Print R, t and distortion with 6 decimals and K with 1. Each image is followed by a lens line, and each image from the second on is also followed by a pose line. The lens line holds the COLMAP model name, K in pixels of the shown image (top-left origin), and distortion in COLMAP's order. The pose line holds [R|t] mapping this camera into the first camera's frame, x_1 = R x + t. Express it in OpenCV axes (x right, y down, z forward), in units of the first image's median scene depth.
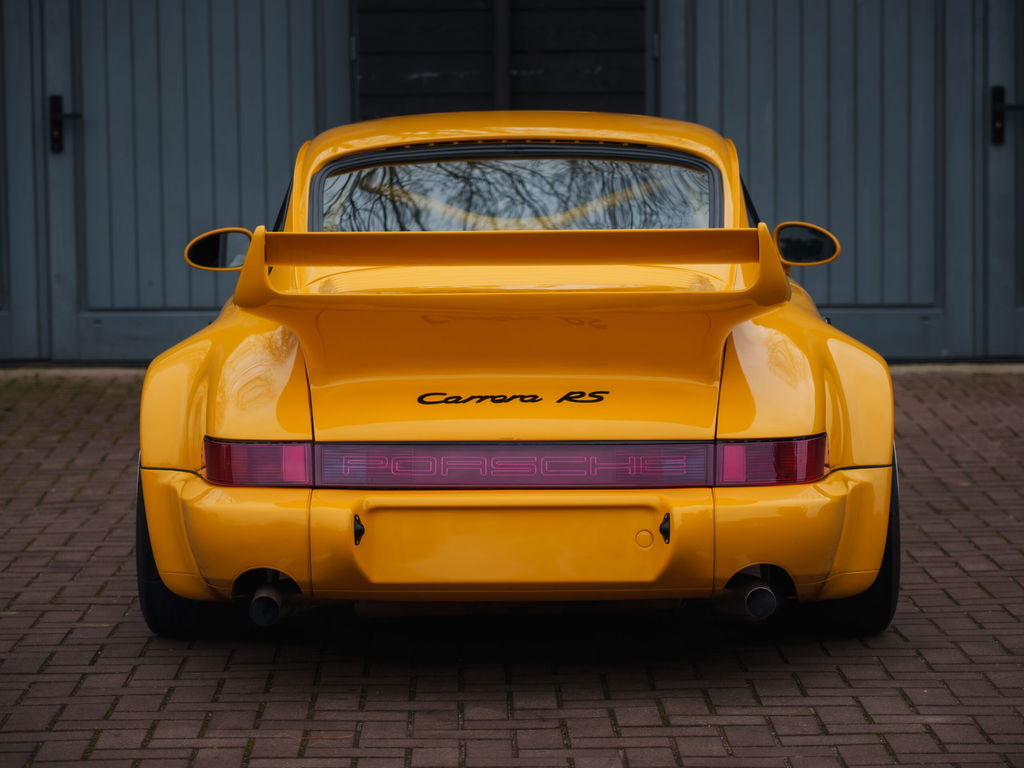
lens RADIAL K [[3441.6, 0, 512.3], [0, 3441.6, 385.4], [0, 0, 1]] dist [-0.184834, 0.000000]
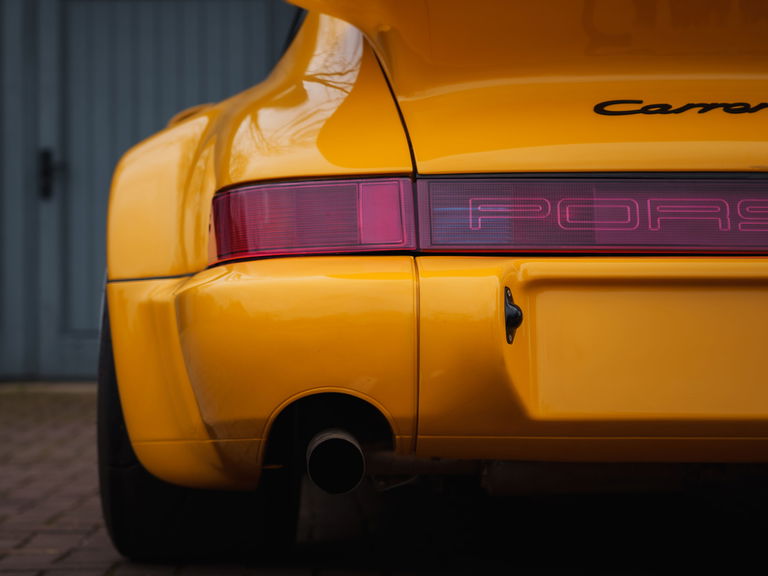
lens RADIAL K [[1958.1, 0, 385.1], [0, 1958.1, 285.0], [0, 0, 1]] dist [-0.062139, 0.000000]
pose [[0.999647, 0.006271, 0.025833, -0.070467], [-0.003193, 0.993067, -0.117507, 0.071359], [-0.026391, 0.117383, 0.992736, 0.682524]]
